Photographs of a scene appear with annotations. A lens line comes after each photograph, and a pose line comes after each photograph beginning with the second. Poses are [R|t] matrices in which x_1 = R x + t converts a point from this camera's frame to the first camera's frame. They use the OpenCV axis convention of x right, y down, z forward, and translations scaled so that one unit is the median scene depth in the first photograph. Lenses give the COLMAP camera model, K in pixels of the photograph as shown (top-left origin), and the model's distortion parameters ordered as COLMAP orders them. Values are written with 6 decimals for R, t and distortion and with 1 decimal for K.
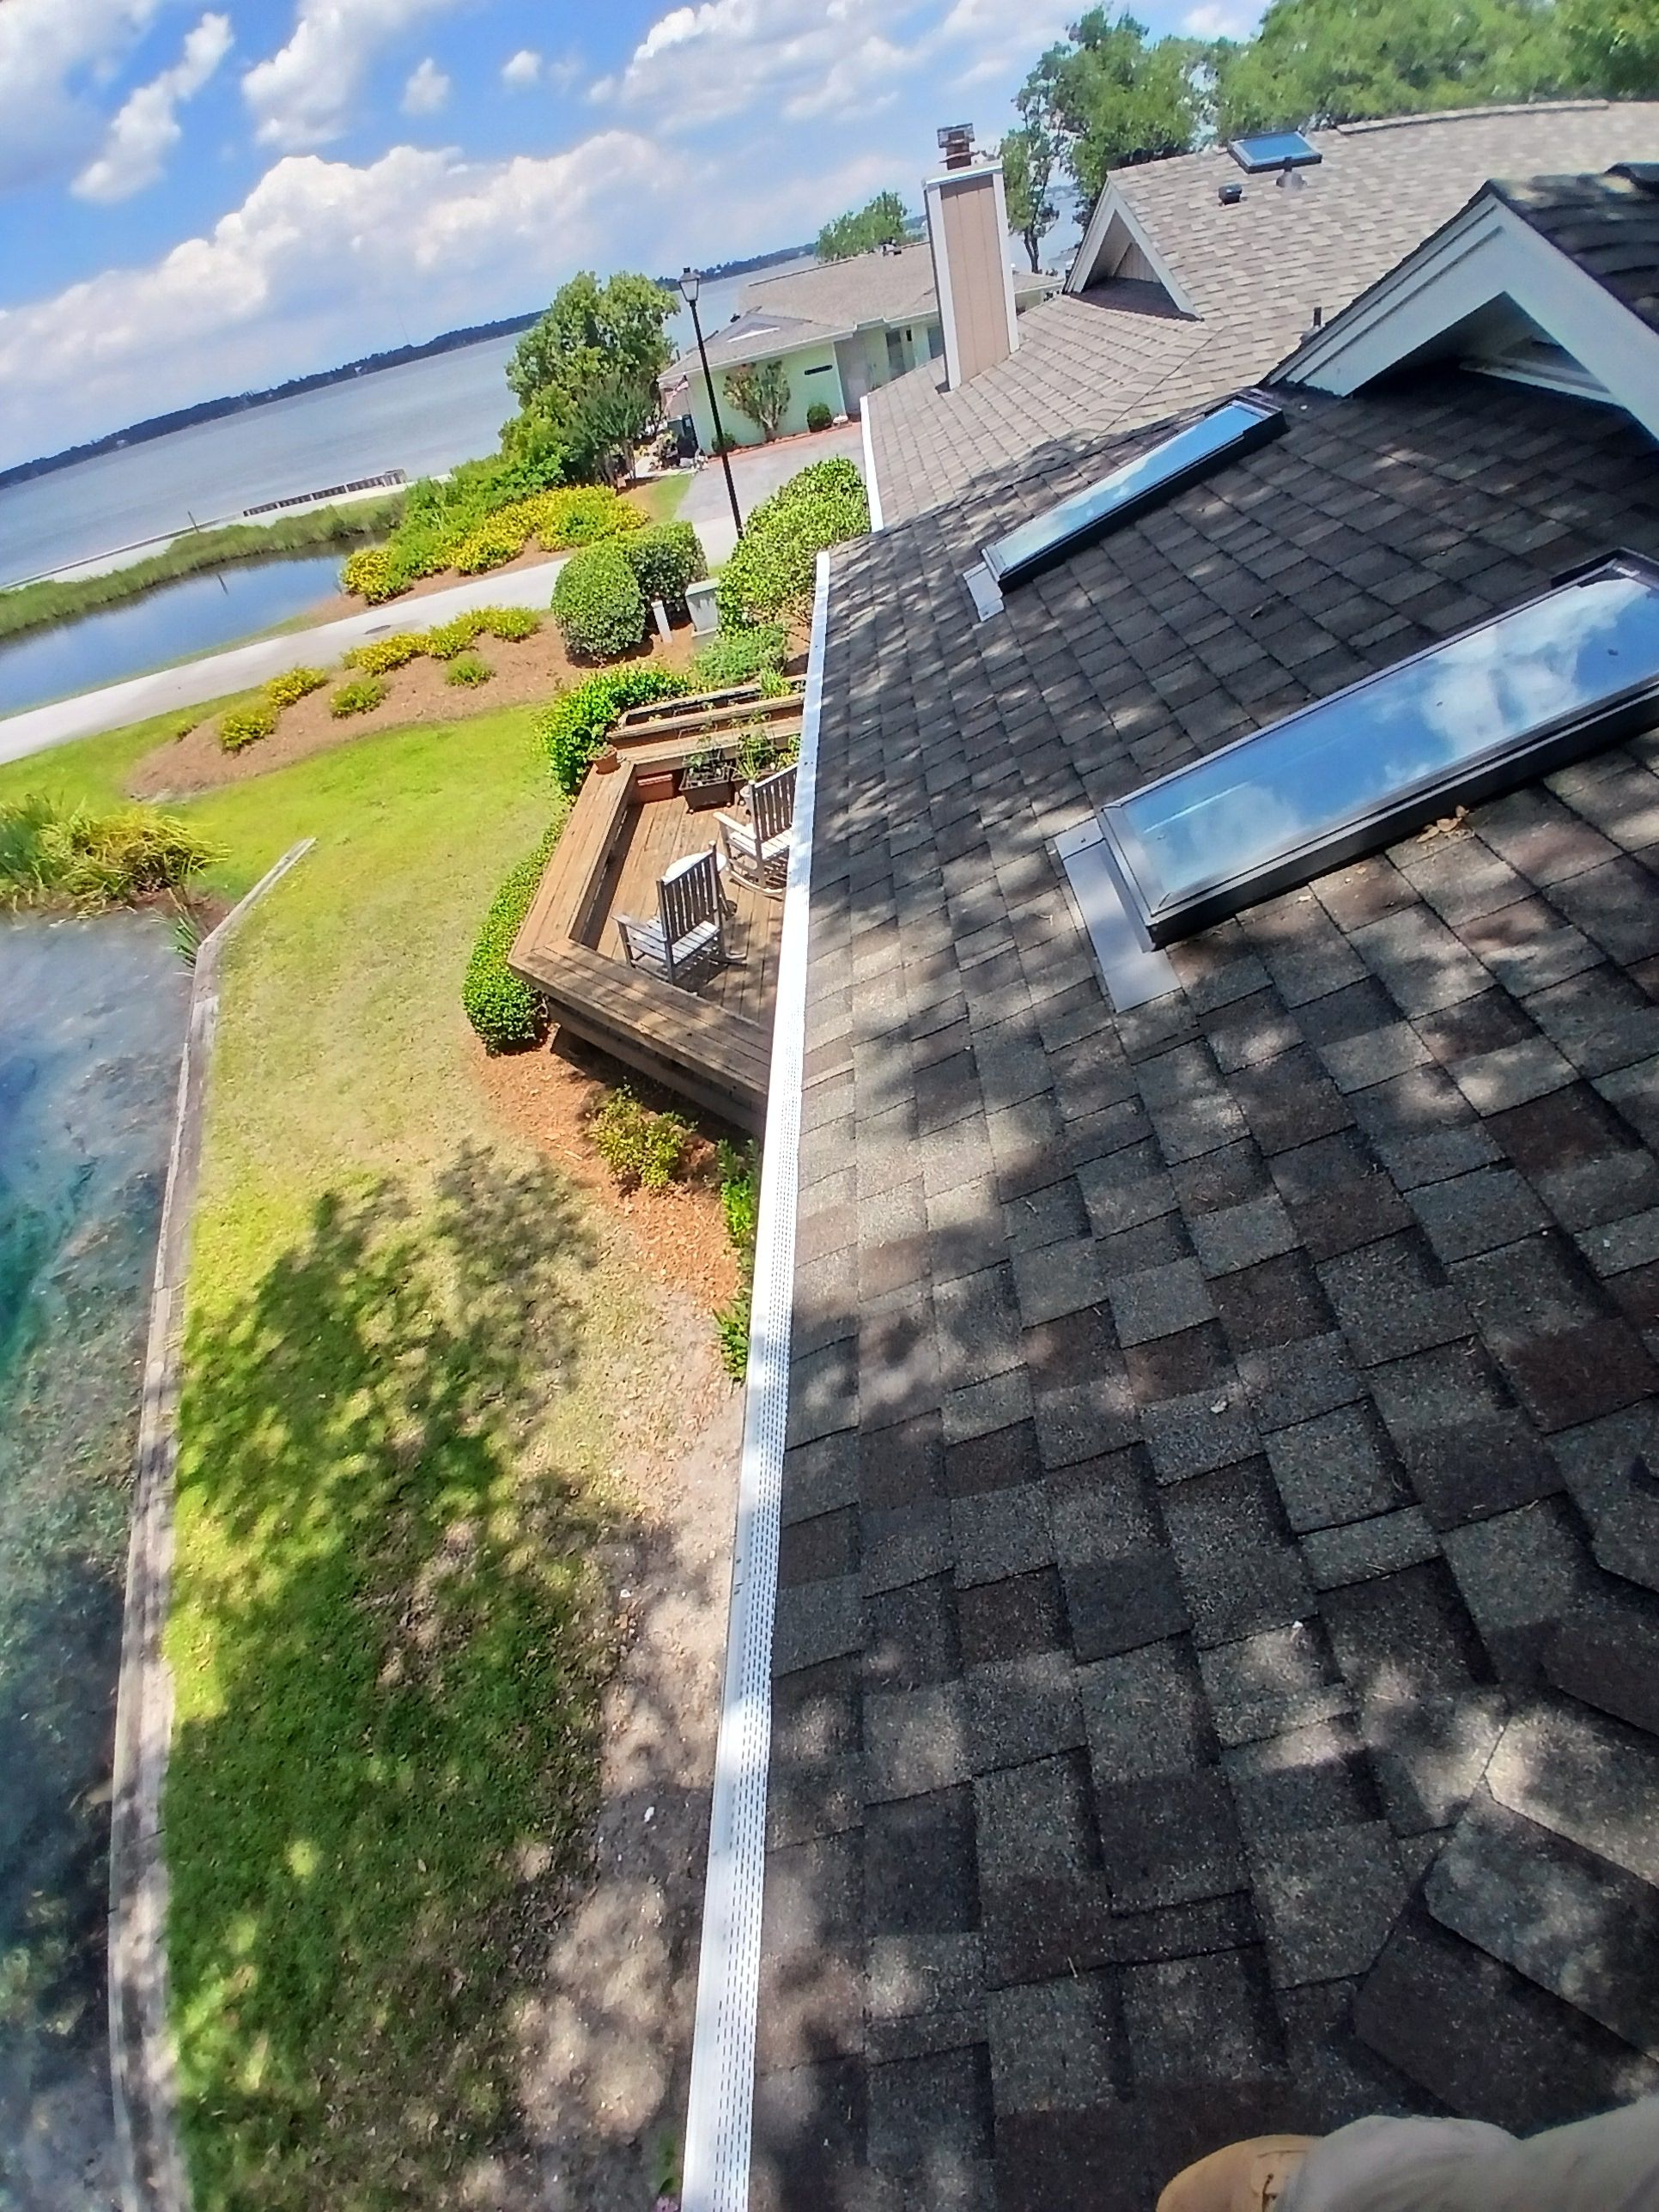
lens RADIAL K [[1117.4, 0, 829.5], [0, 1117.4, 1106.0], [0, 0, 1]] dist [-0.006529, -0.039193]
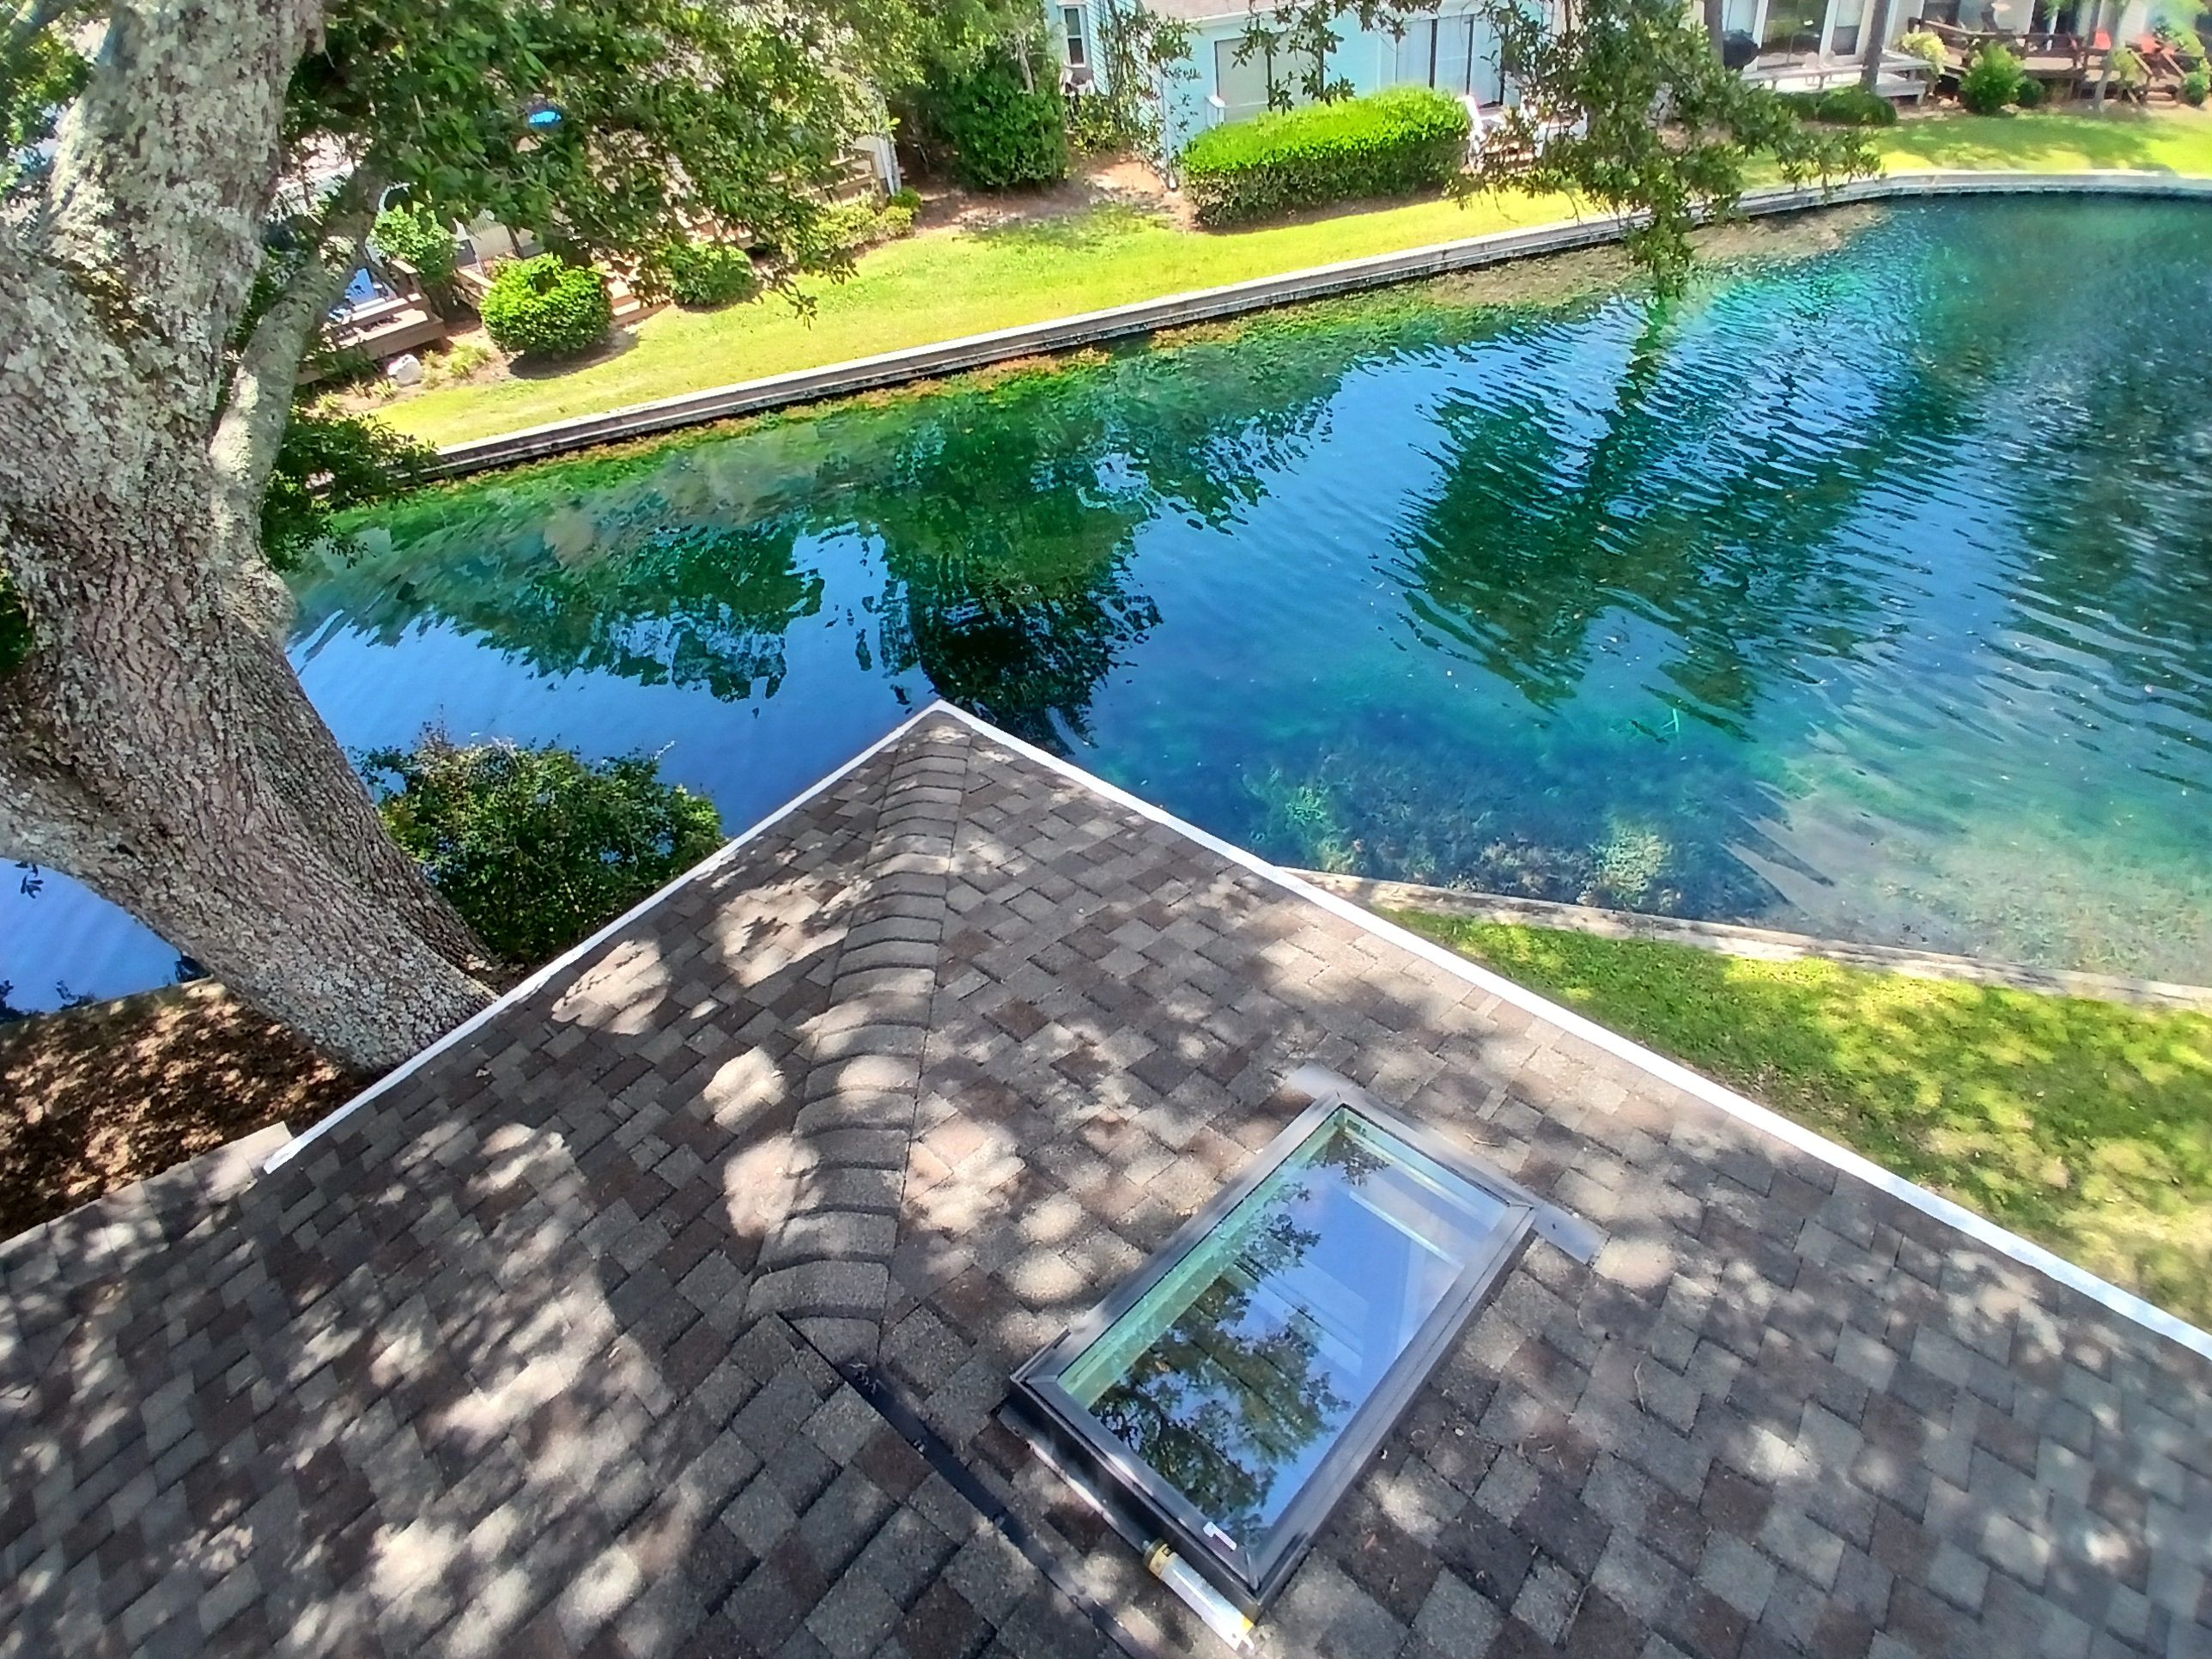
lens RADIAL K [[1117.4, 0, 1122.7], [0, 1117.4, 794.5], [0, 0, 1]] dist [-0.006529, -0.039193]
pose [[-0.601654, 0.697063, -0.390020, 0.247363], [-0.303900, 0.251796, 0.918827, -0.484472], [0.738686, 0.671343, 0.060344, 0.169708]]
